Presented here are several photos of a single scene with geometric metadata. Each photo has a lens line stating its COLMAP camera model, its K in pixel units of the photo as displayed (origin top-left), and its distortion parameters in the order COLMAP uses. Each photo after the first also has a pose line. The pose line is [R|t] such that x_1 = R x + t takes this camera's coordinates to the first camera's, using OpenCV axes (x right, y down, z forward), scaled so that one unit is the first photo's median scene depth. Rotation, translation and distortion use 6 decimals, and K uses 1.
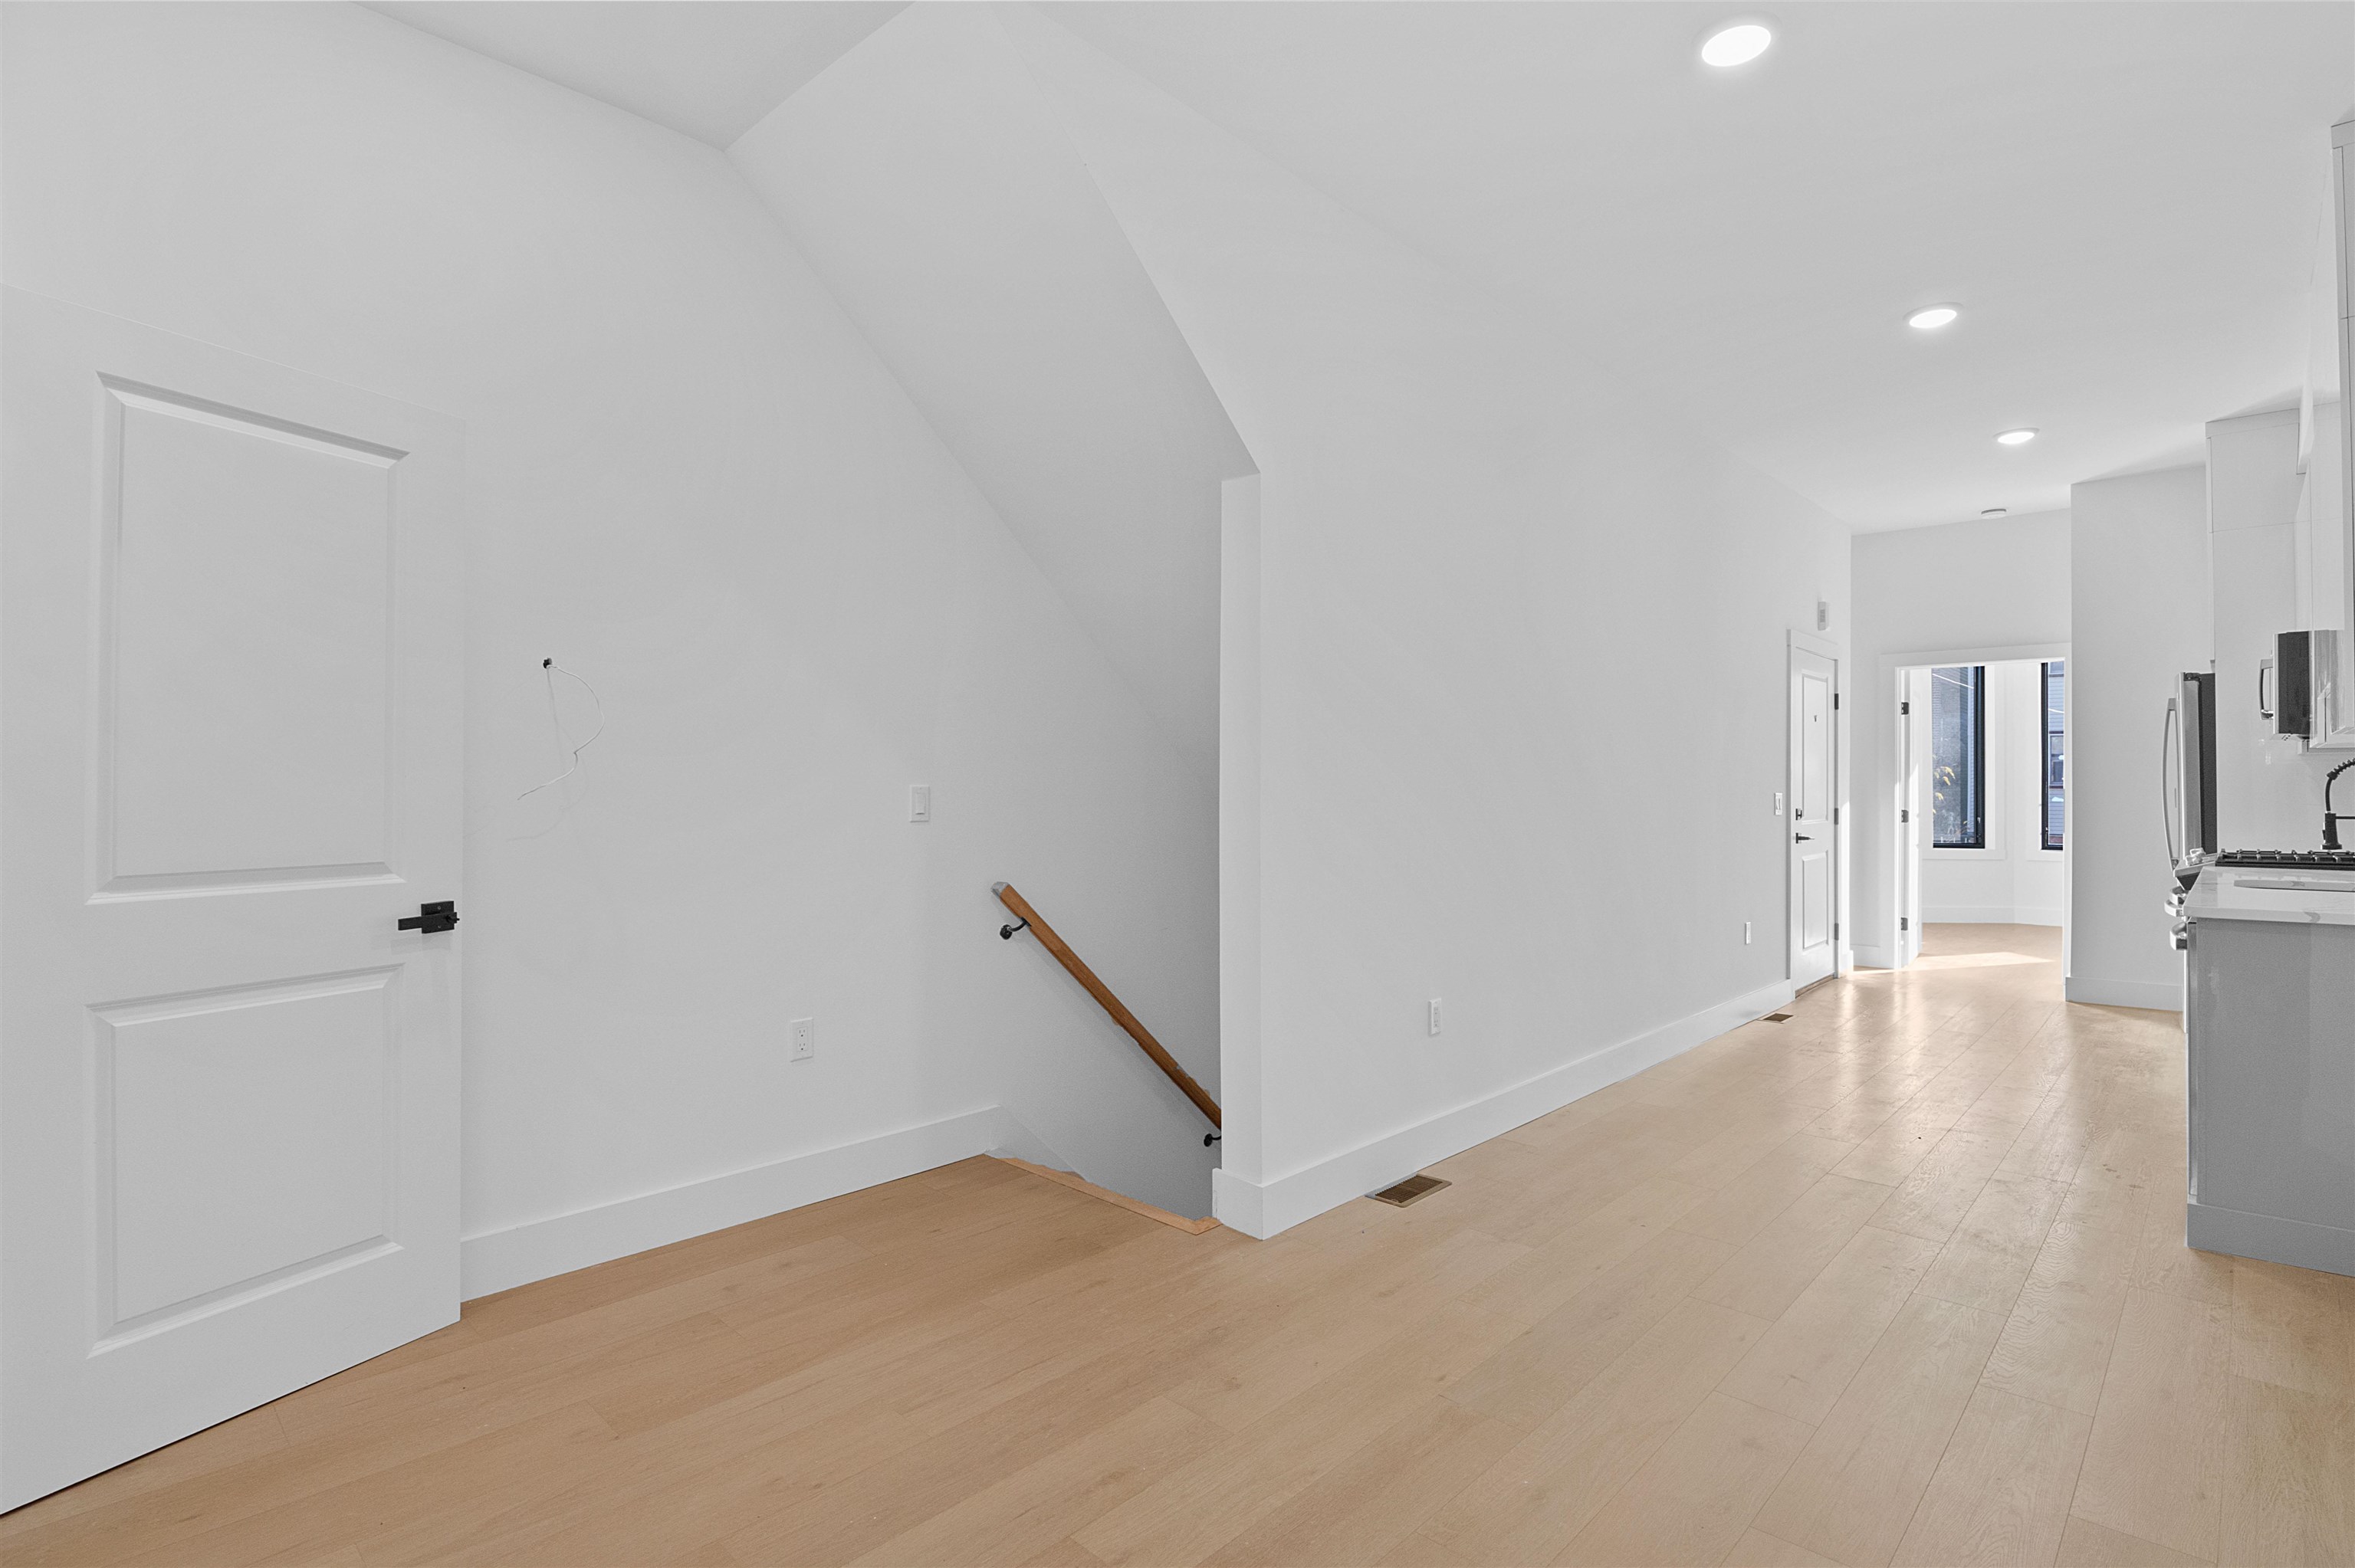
lens RADIAL K [[1154.2, 0, 1210.4], [0, 1154.2, 788.0], [0, 0, 1]] dist [0.018171, -0.000728]
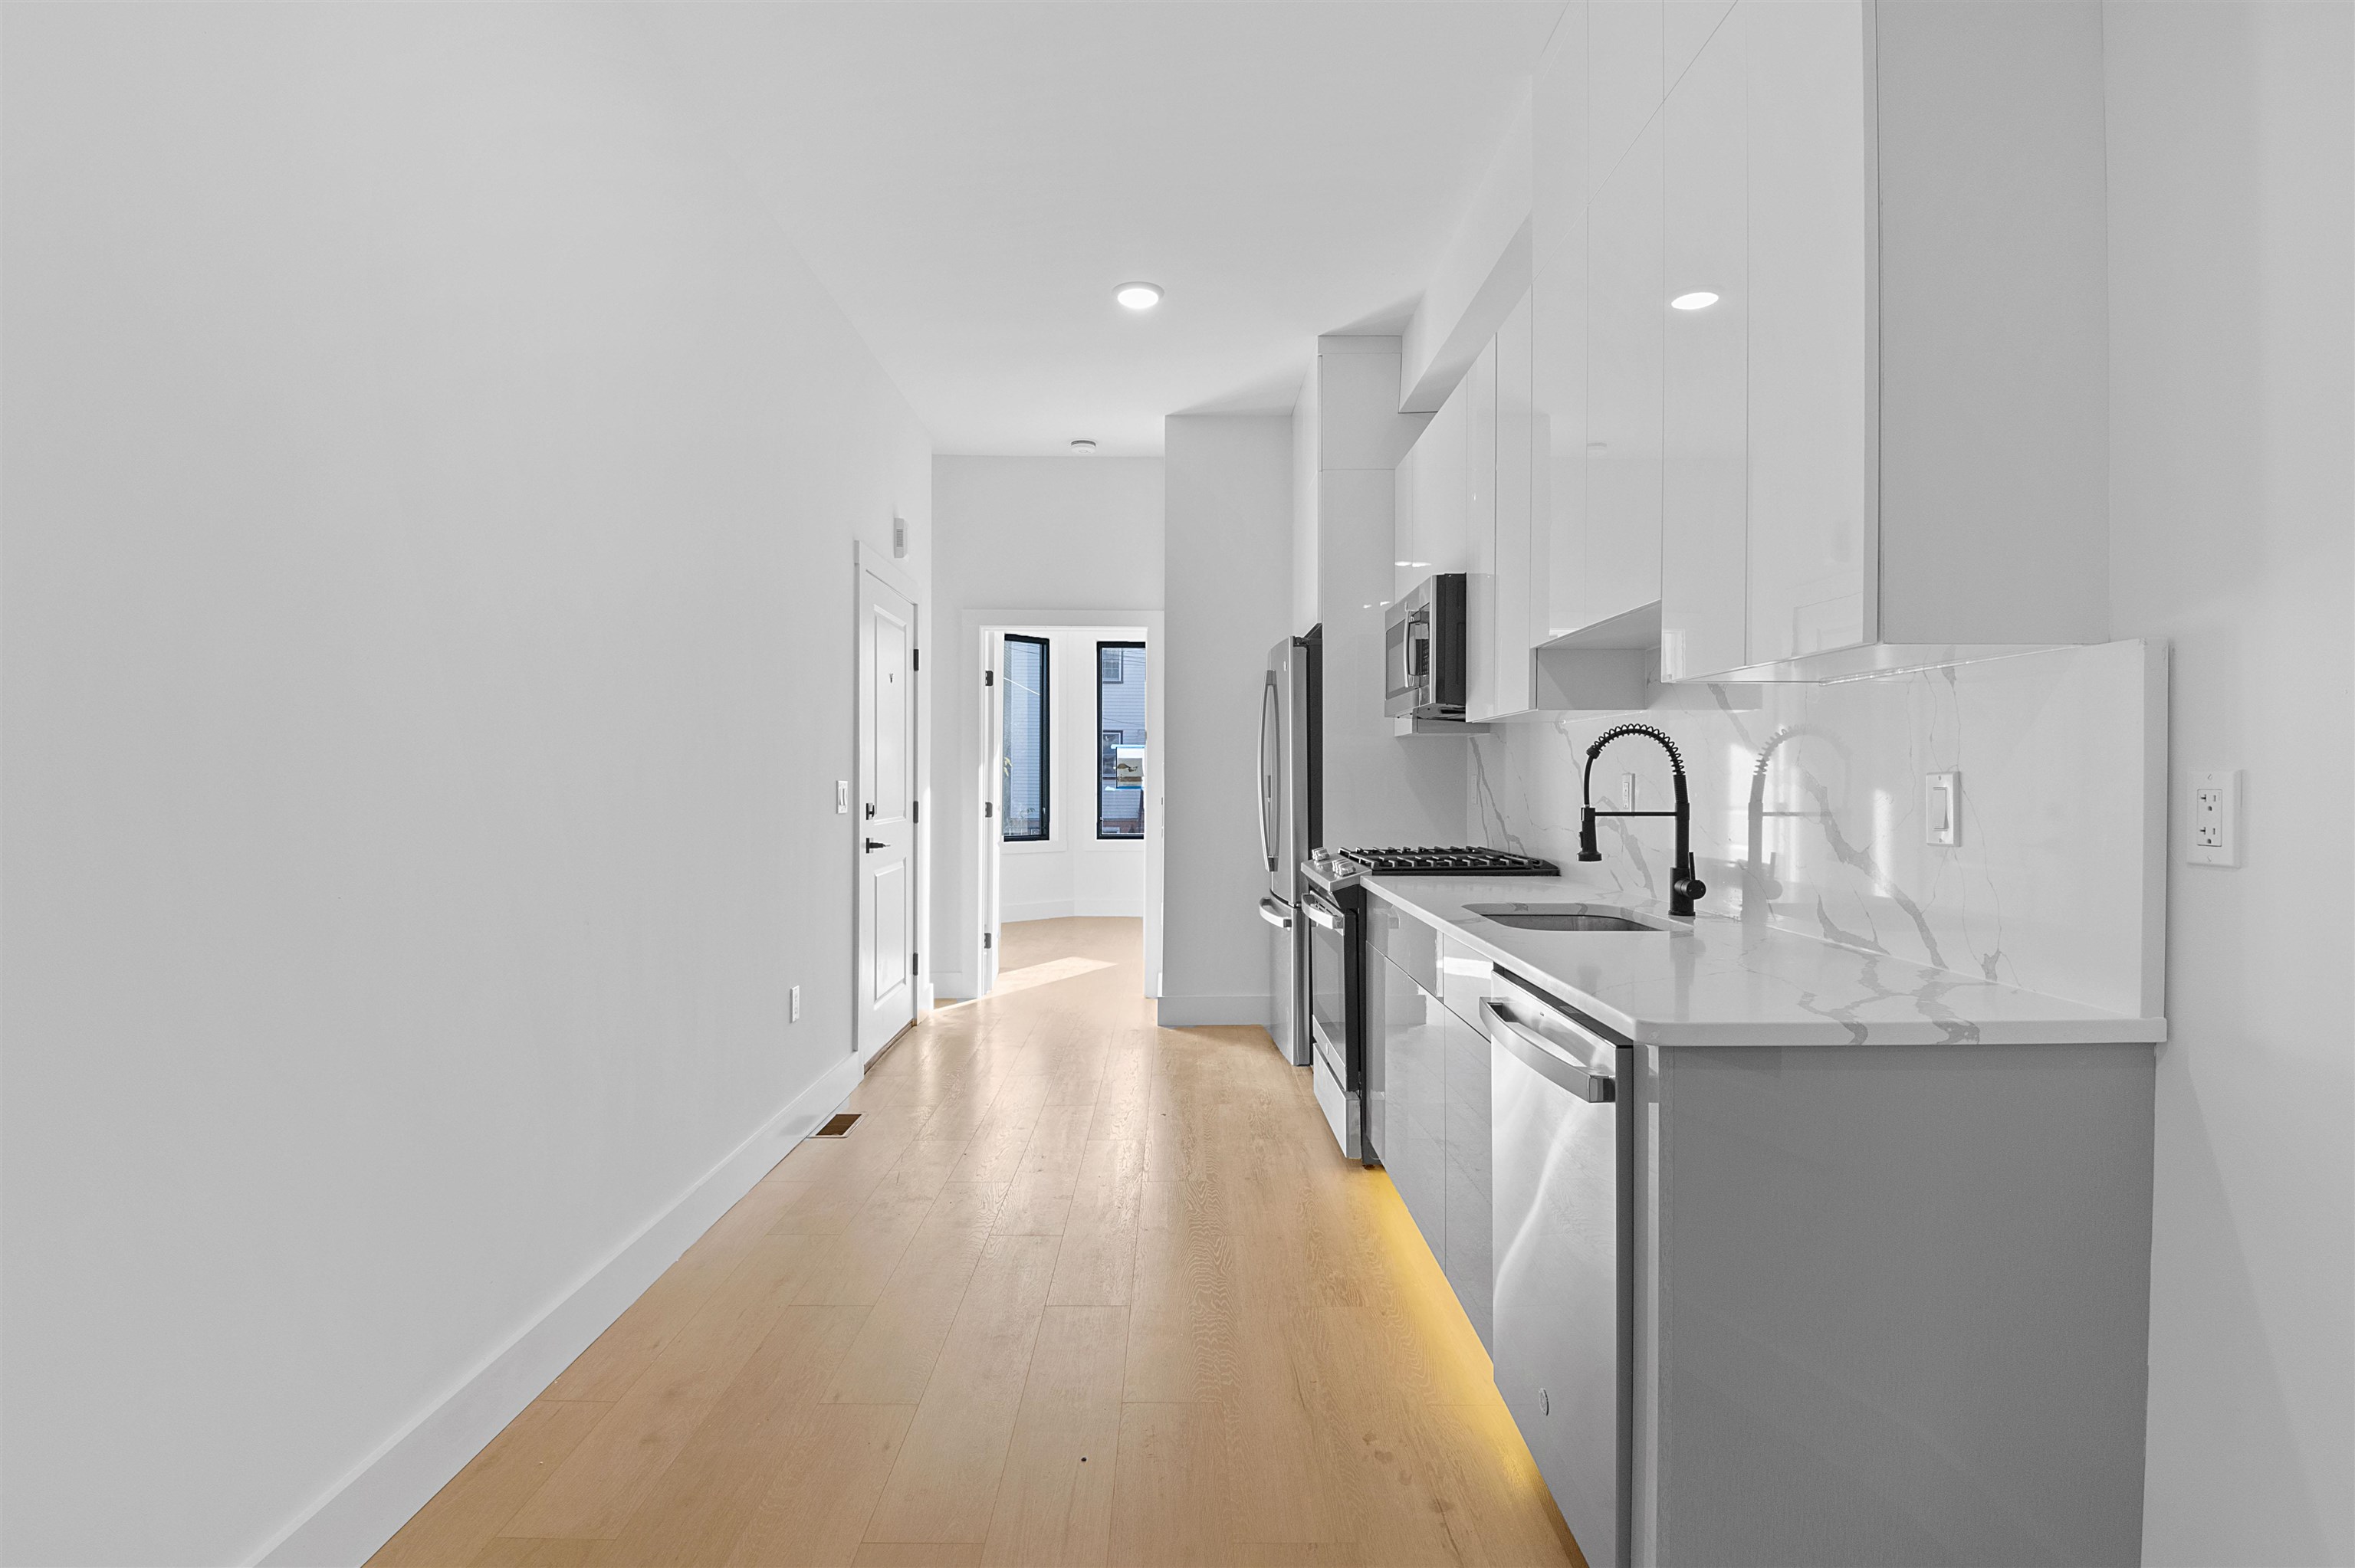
lens RADIAL K [[1154.2, 0, 1210.4], [0, 1154.2, 788.0], [0, 0, 1]] dist [0.018171, -0.000728]
pose [[0.727253, -0.002619, 0.686364, 0.163015], [-0.002976, 0.999971, 0.006969, 0.002955], [-0.686363, -0.007111, 0.727224, 0.322357]]
